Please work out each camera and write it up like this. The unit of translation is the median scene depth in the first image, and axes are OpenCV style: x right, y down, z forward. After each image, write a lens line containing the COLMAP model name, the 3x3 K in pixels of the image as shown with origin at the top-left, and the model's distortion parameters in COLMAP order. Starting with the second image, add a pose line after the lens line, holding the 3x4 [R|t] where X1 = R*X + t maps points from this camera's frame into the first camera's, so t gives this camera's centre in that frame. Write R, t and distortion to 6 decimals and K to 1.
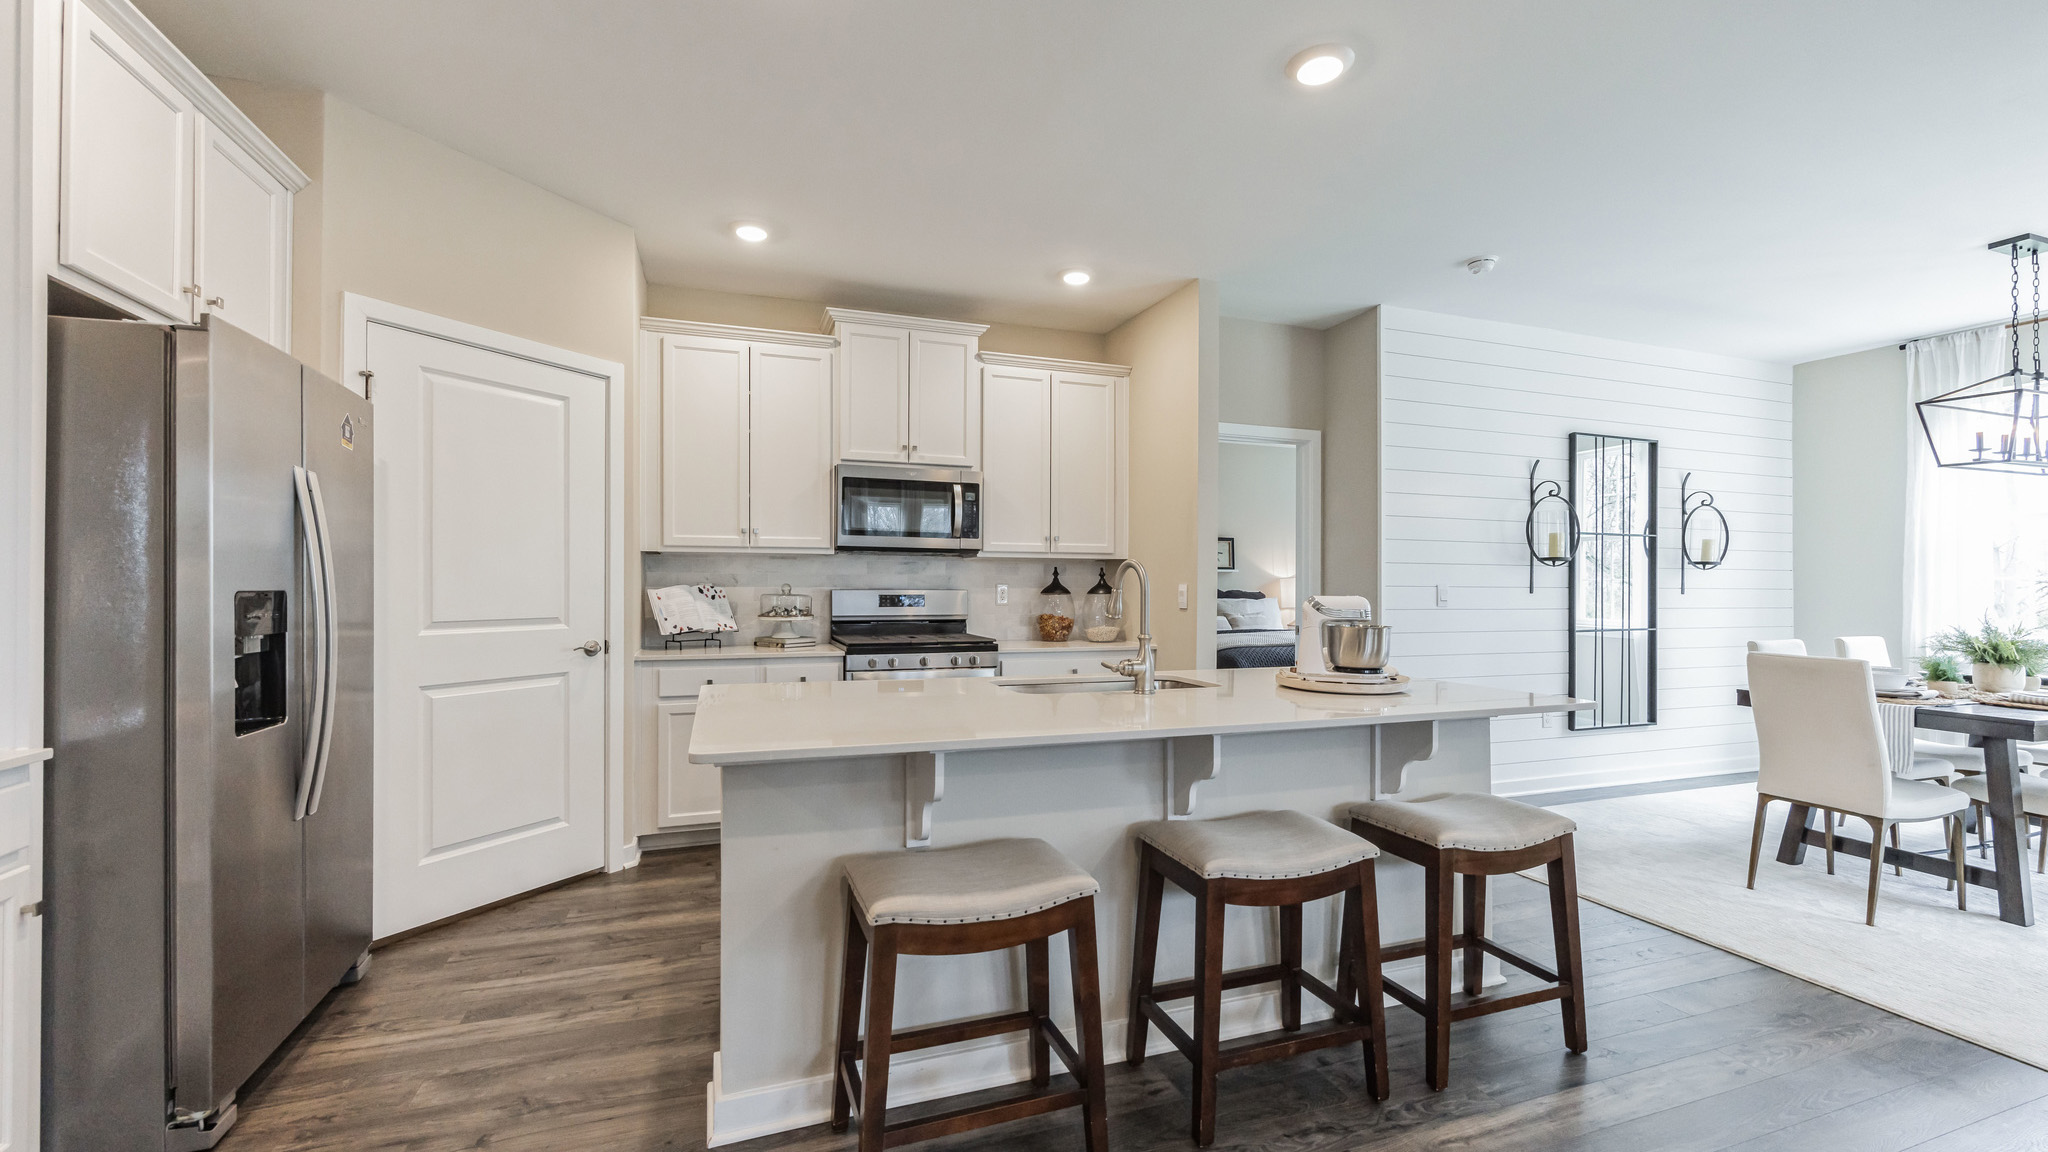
lens RADIAL K [[828.9, 0, 1024.0], [0, 828.9, 576.0], [0, 0, 1]] dist [-0.001248, -0.000060]
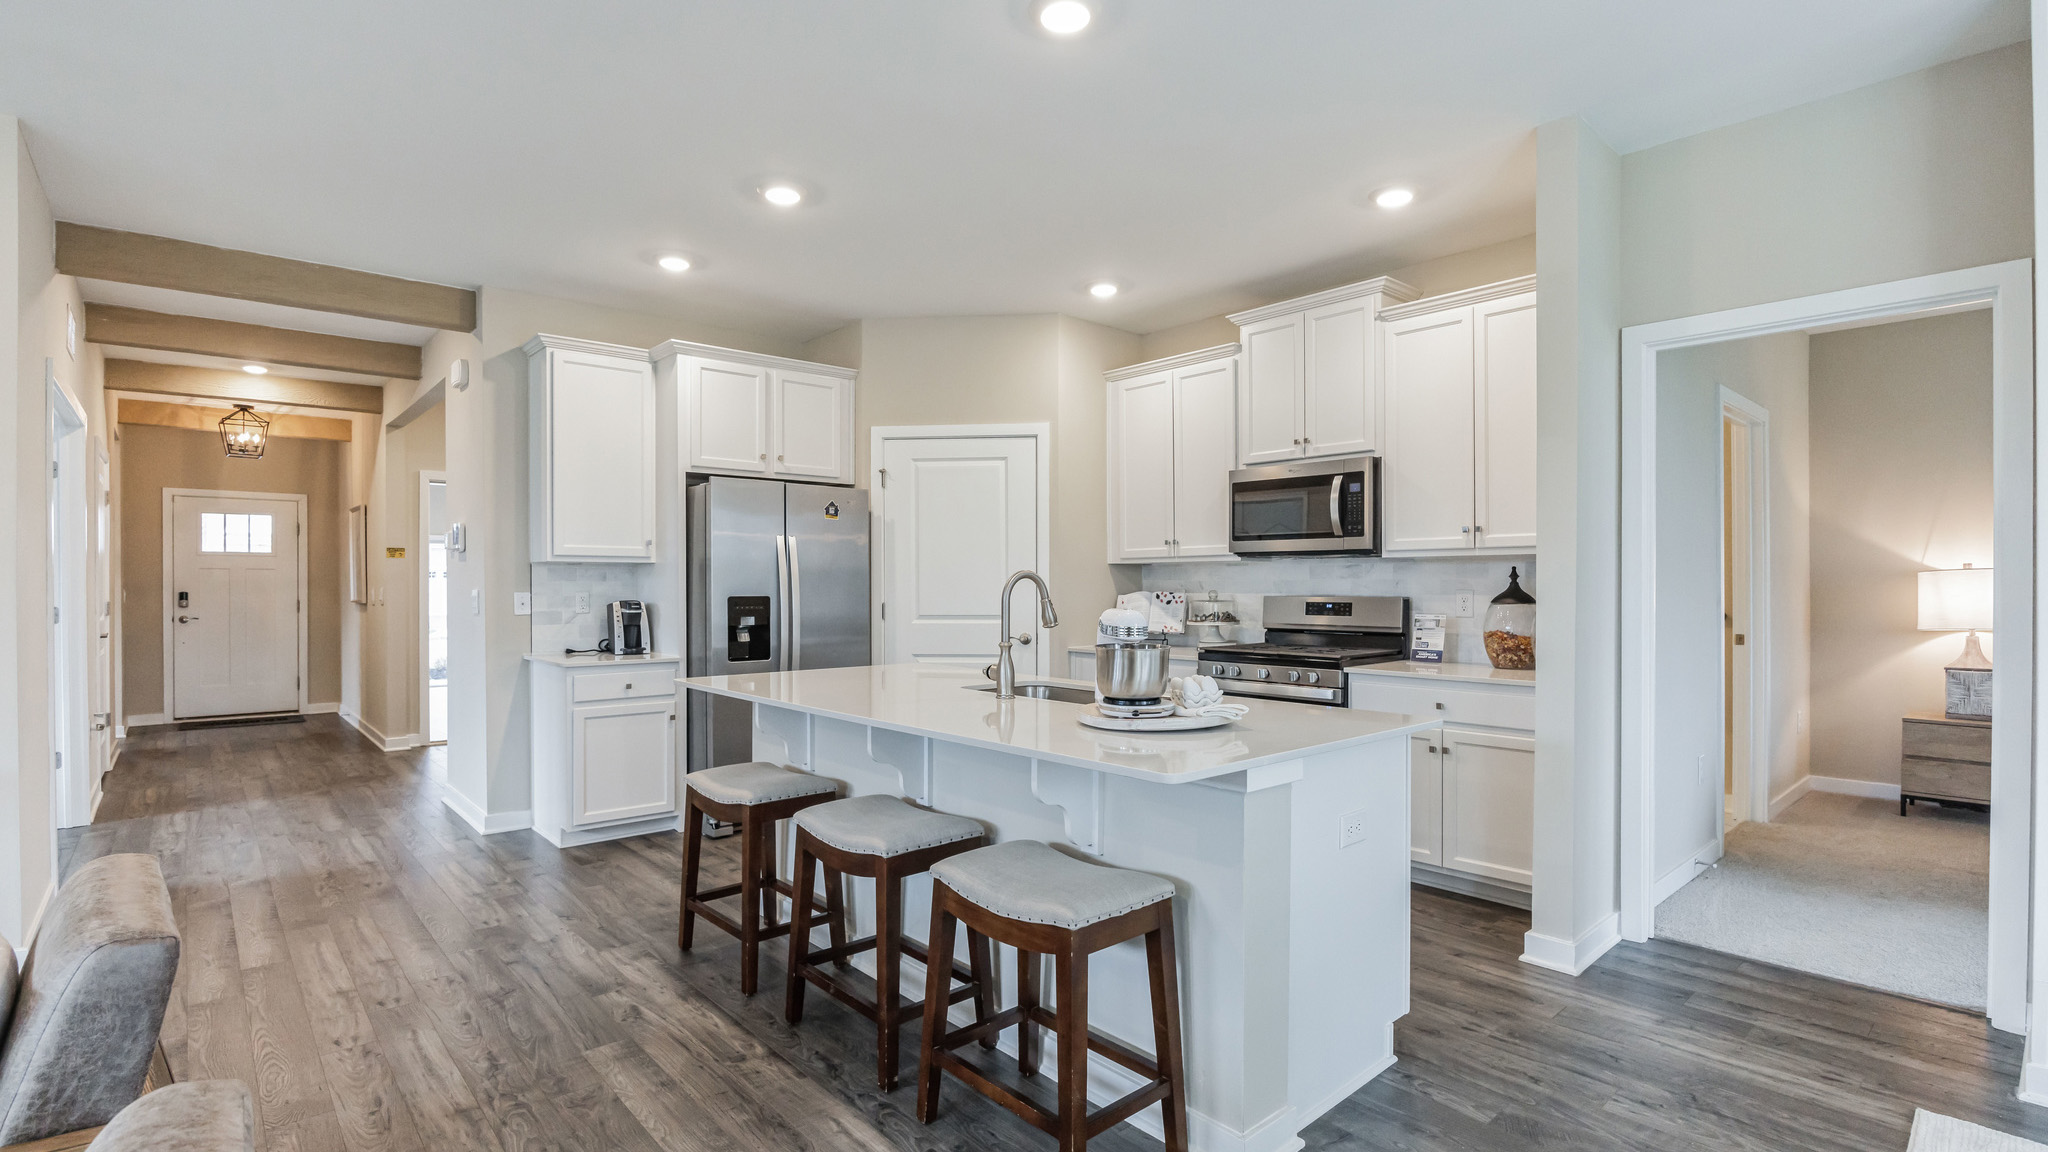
lens RADIAL K [[964.3, 0, 1024.0], [0, 964.3, 576.0], [0, 0, 1]] dist [-0.002107, -0.000129]
pose [[0.373875, -0.013076, -0.927387, 0.809721], [0.014142, 0.999865, -0.008396, -0.001844], [0.927371, -0.009976, 0.374009, 0.353516]]
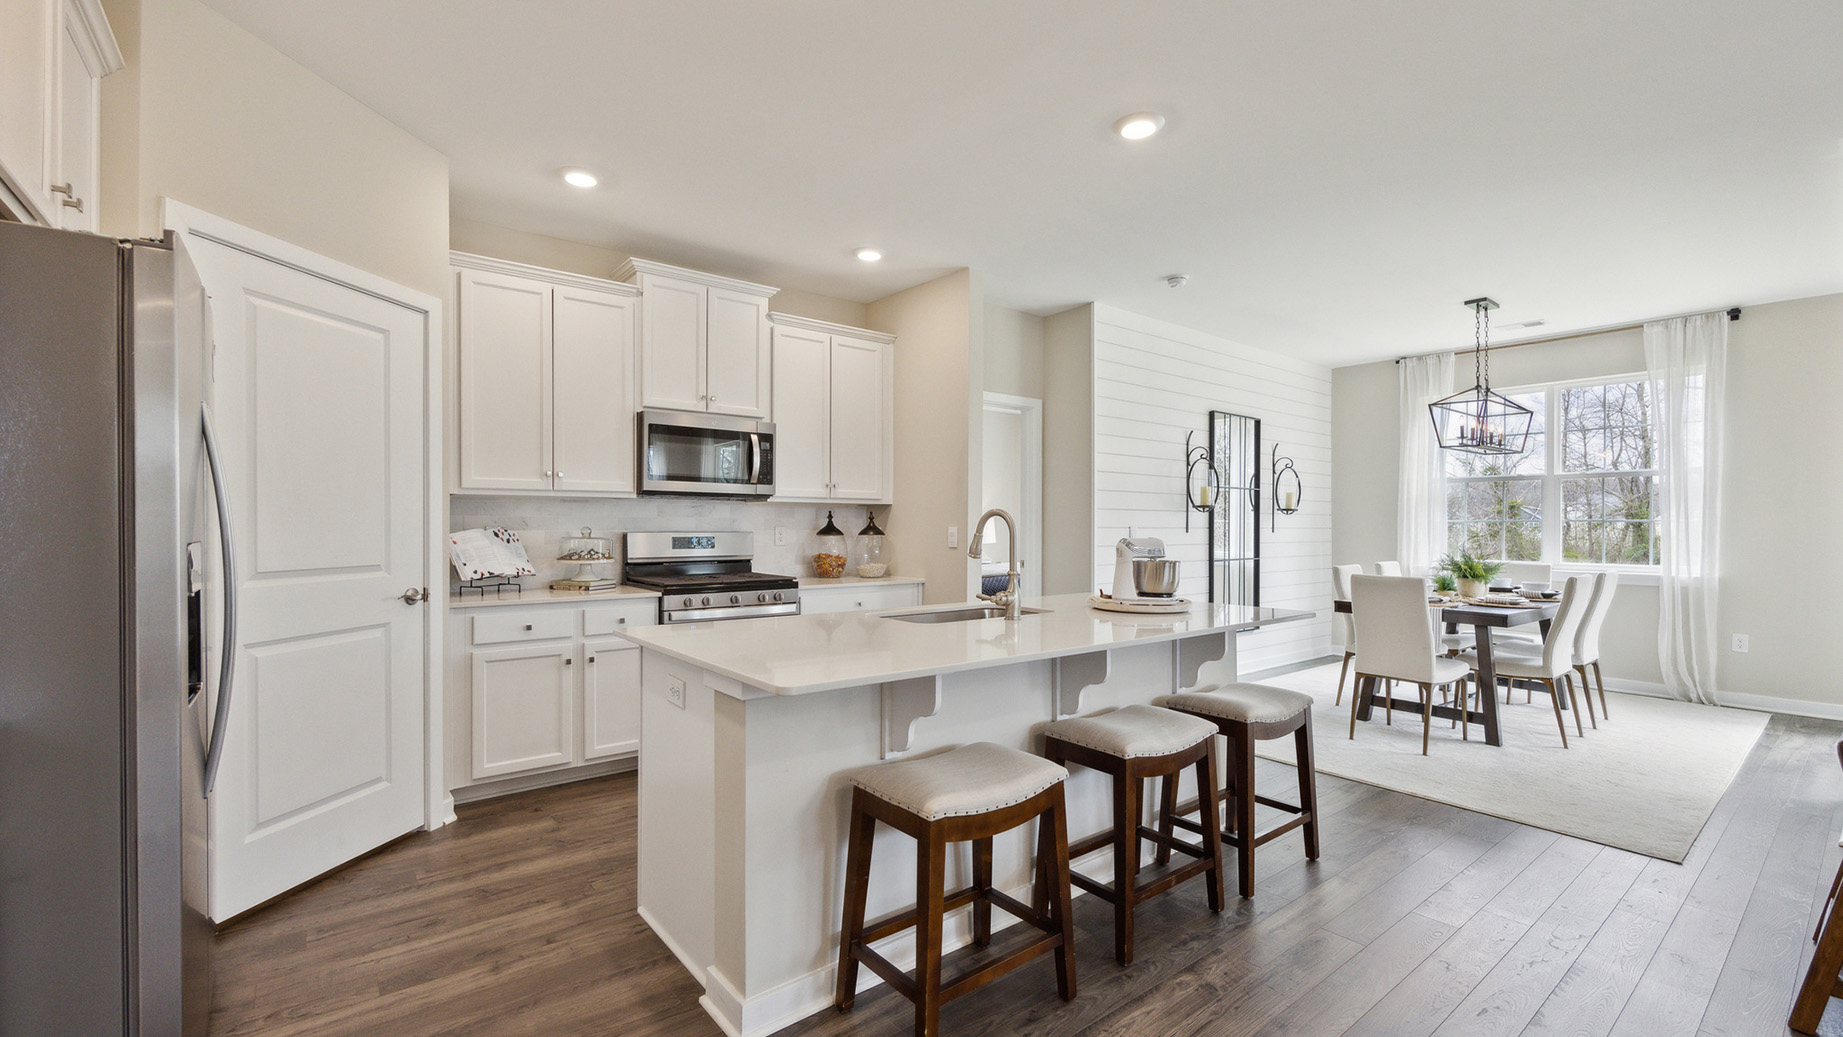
lens RADIAL K [[765.8, 0, 918.1], [0, 765.8, 520.2], [0, 0, 1]] dist [-0.001419, -0.000182]
pose [[0.948403, 0.000765, 0.317065, -0.215244], [-0.002957, 0.999975, 0.006433, -0.006725], [-0.317052, -0.007039, 0.948382, -0.012551]]
